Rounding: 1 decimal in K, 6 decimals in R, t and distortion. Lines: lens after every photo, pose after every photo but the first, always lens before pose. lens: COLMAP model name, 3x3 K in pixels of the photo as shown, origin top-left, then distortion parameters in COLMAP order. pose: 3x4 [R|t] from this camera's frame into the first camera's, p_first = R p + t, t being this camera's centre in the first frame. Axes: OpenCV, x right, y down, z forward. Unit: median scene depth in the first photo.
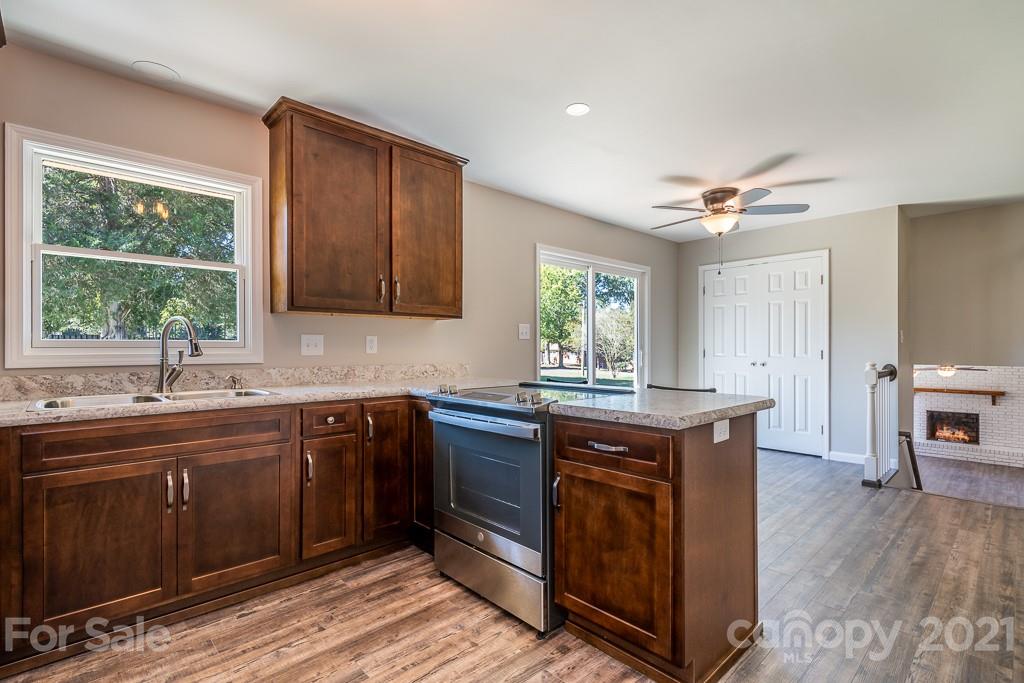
lens RADIAL K [[485.7, 0, 522.8], [0, 485.7, 345.1], [0, 0, 1]] dist [0.013137, -0.002328]
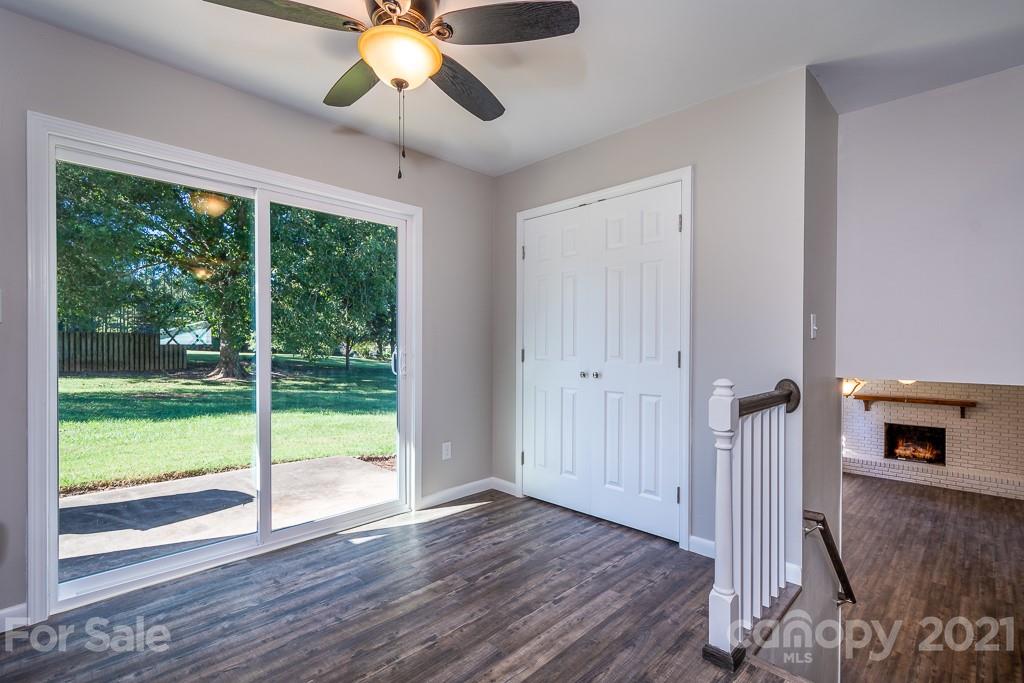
lens RADIAL K [[485.7, 0, 524.4], [0, 485.7, 346.6], [0, 0, 1]] dist [0.013137, -0.002328]
pose [[0.999093, 0.005816, 0.042183, 0.193281], [-0.006121, 0.999956, 0.007088, 0.001370], [-0.042140, -0.007340, 0.999085, 0.214477]]
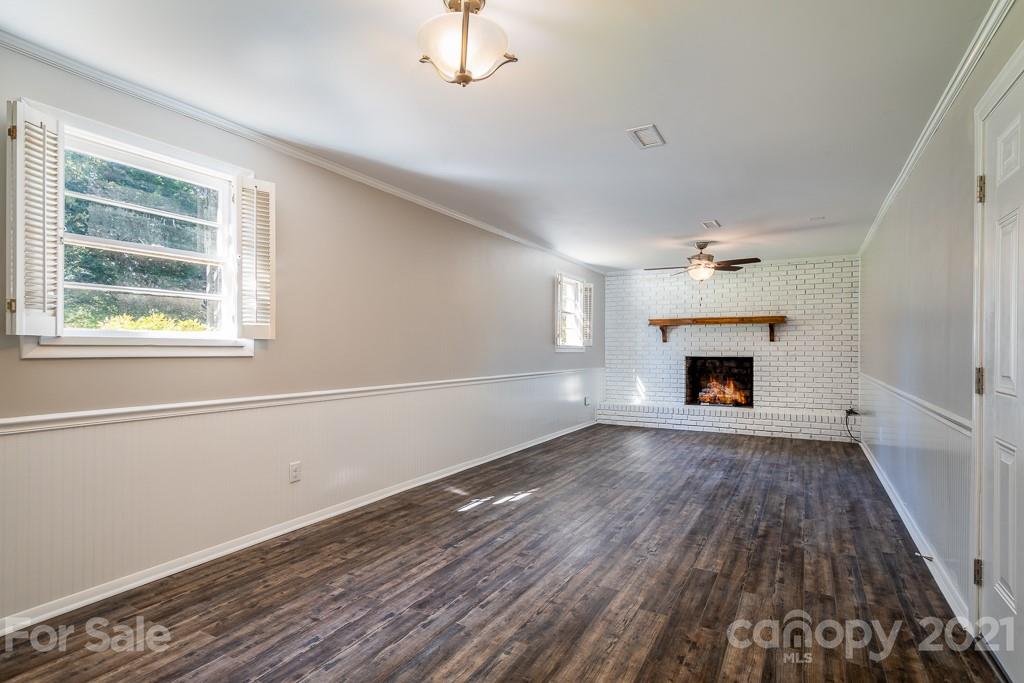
lens RADIAL K [[523.1, 0, 514.6], [0, 523.1, 344.0], [0, 0, 1]] dist [0.000091, -0.000783]
pose [[0.957833, 0.009064, 0.287181, 0.474070], [-0.006958, 0.999941, -0.008354, 0.136440], [-0.287240, 0.006003, 0.957840, 0.476922]]
